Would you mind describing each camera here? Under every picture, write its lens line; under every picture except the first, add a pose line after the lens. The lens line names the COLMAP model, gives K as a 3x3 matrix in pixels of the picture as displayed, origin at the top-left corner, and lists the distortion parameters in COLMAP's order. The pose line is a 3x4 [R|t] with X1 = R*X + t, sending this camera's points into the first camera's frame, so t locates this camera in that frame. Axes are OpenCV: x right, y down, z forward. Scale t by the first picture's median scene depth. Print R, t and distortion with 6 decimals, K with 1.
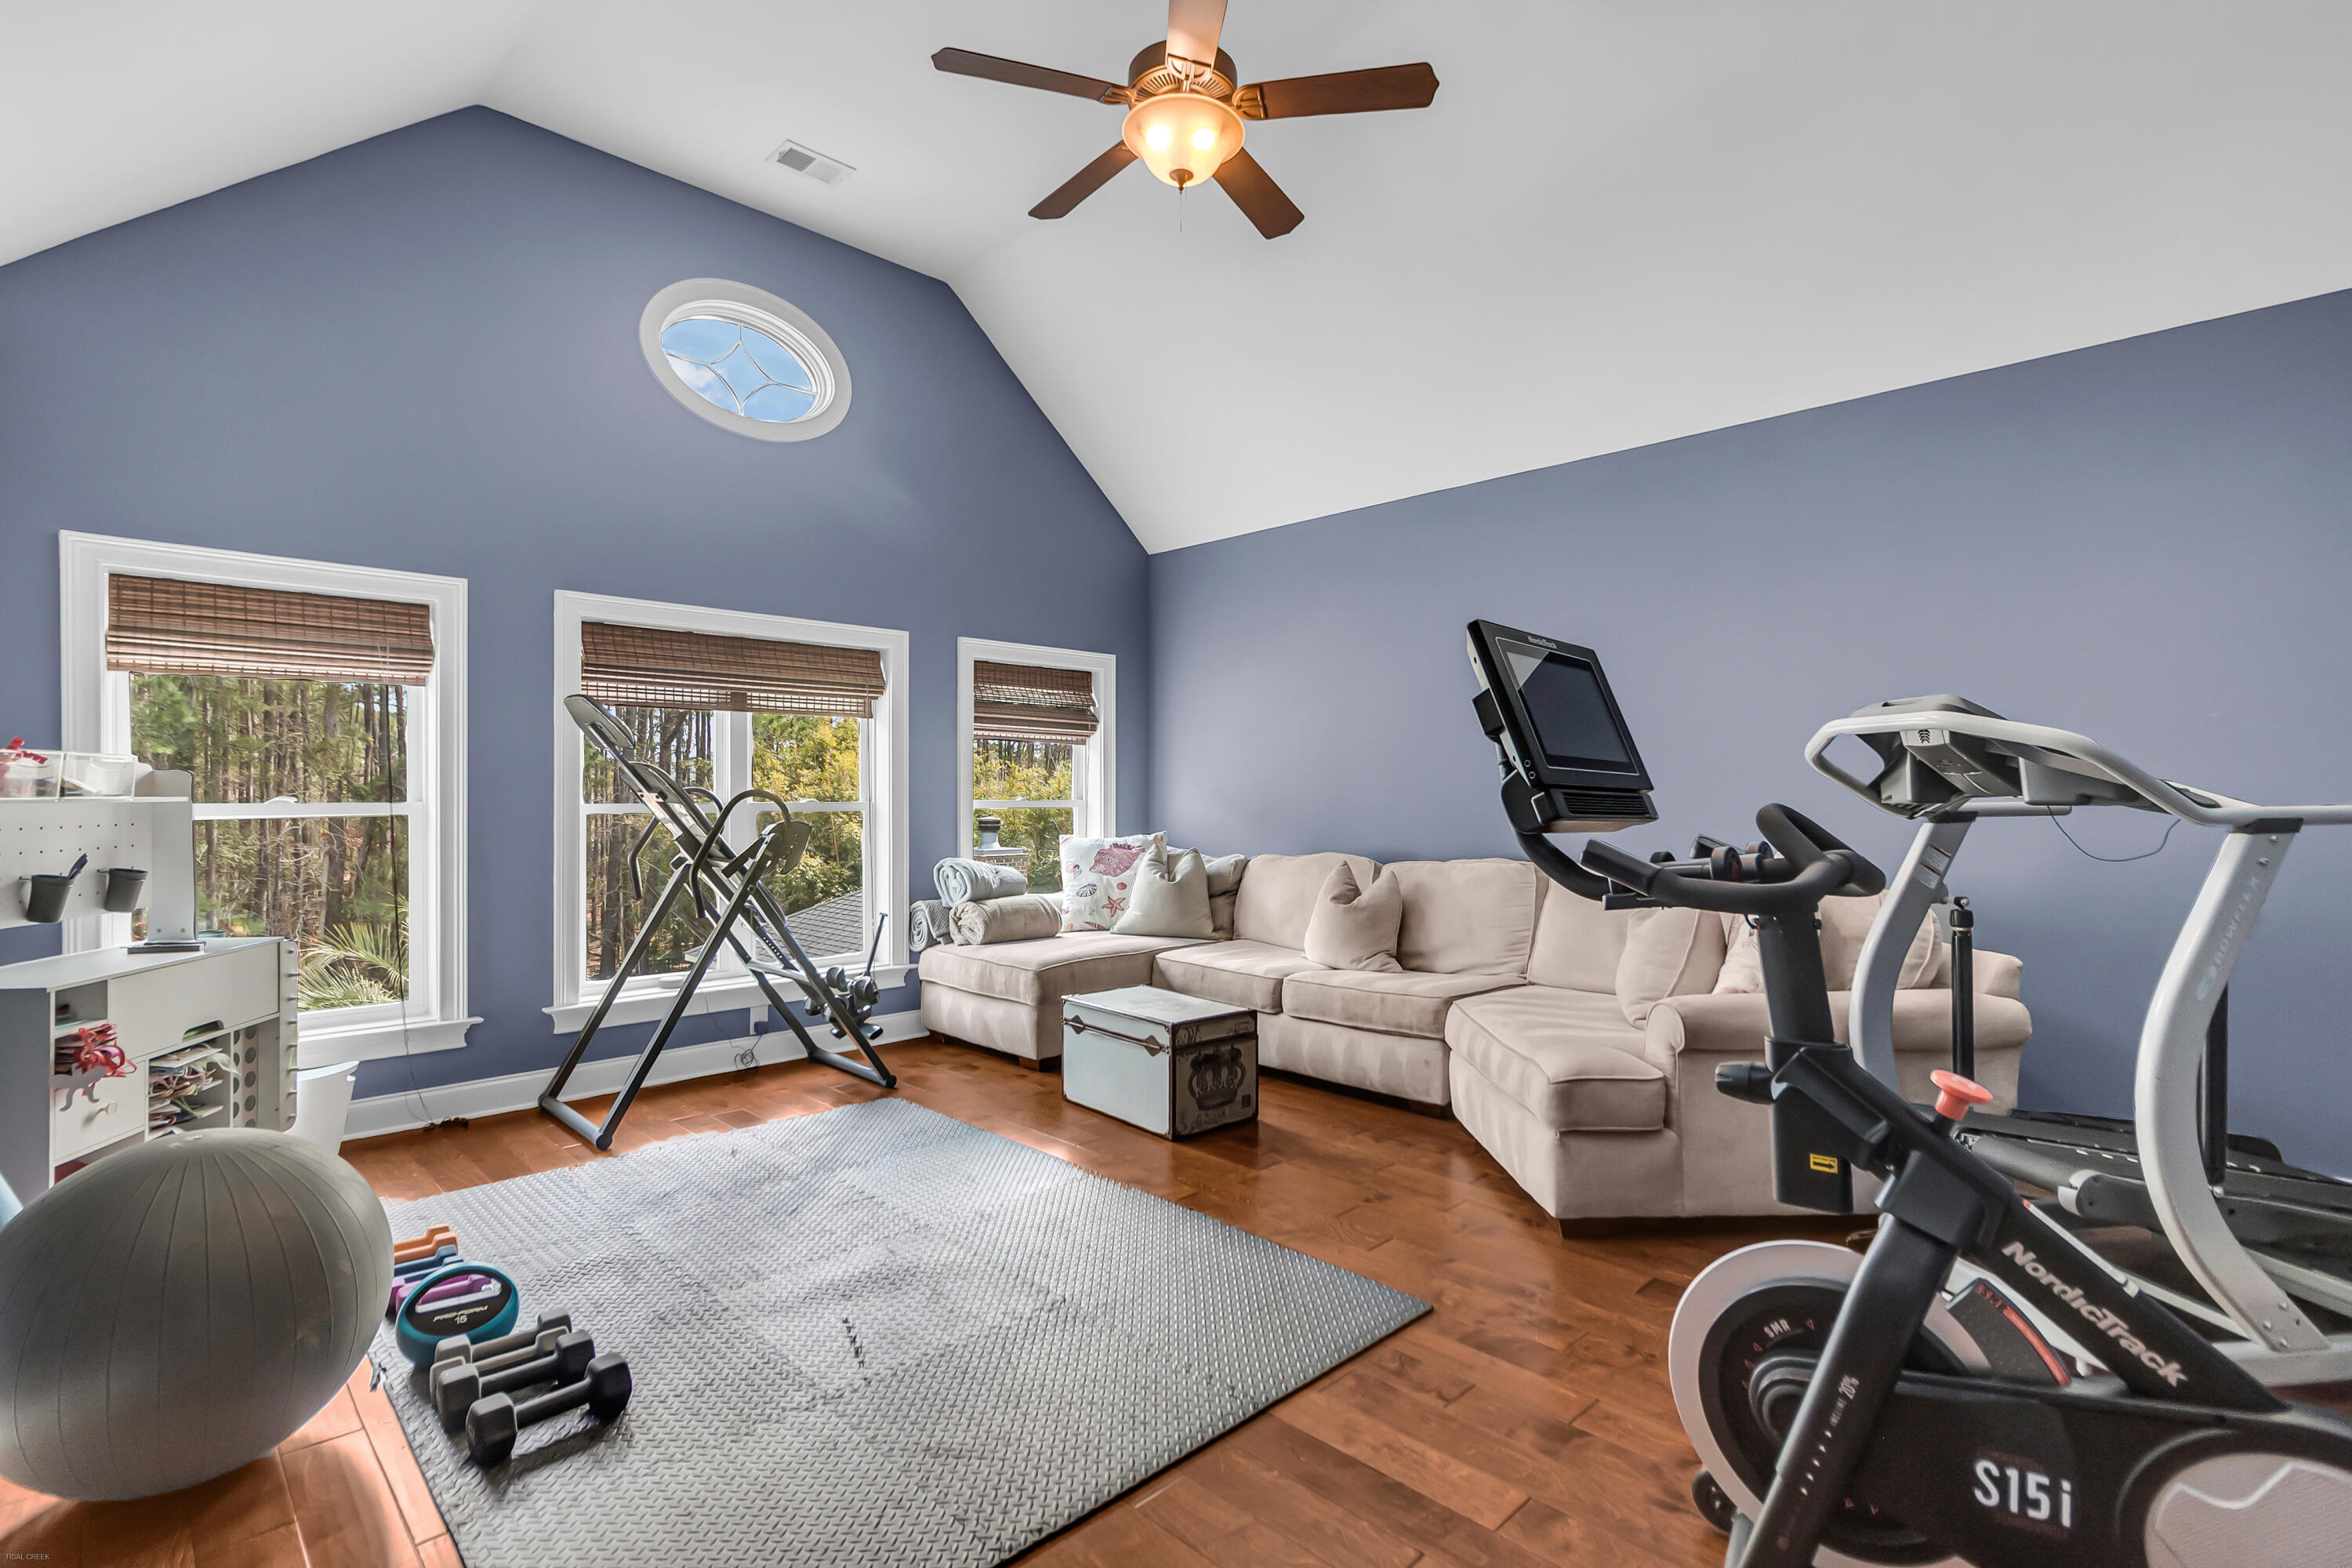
lens RADIAL K [[1058.6, 0, 1176.0], [0, 1058.6, 784.0], [0, 0, 1]] dist [0.001595, 0.000158]
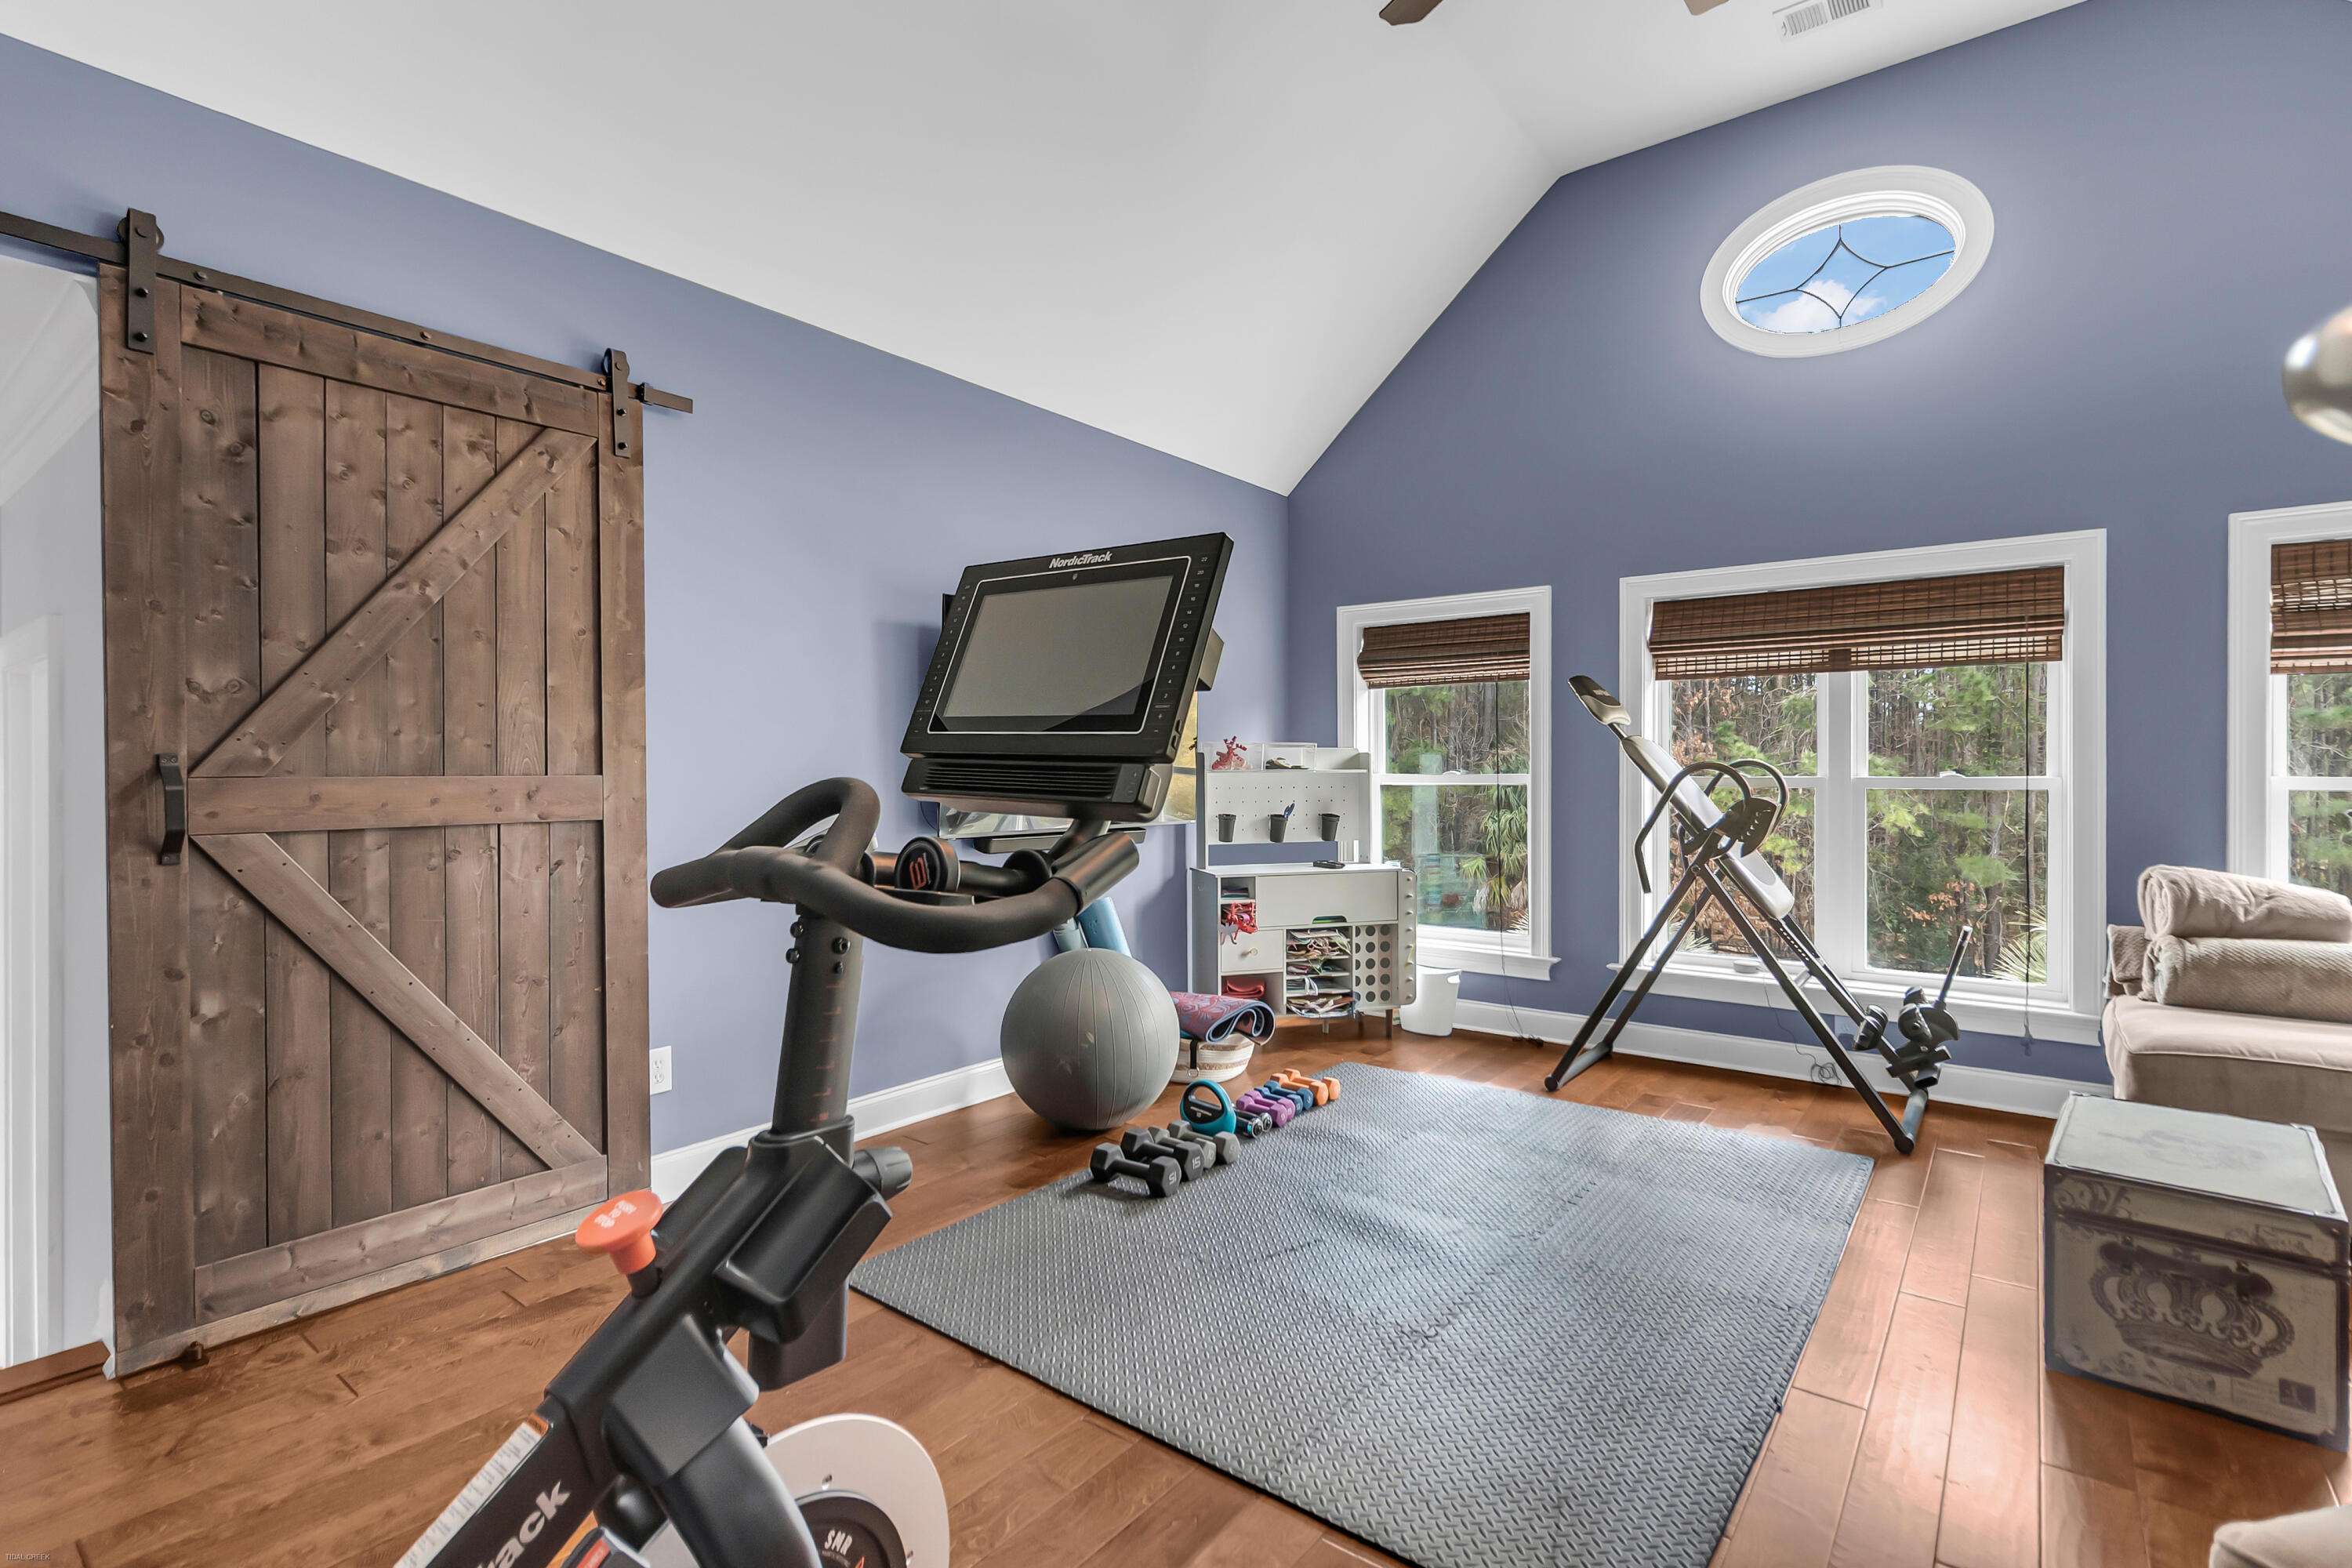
lens RADIAL K [[1100.8, 0, 1176.0], [0, 1100.8, 784.0], [0, 0, 1]] dist [-0.060556, 0.014314]
pose [[0.113889, 0.012422, -0.993416, 0.479099], [0.010775, 0.999848, 0.013738, 0.006139], [0.993435, -0.012269, 0.113738, 0.437109]]
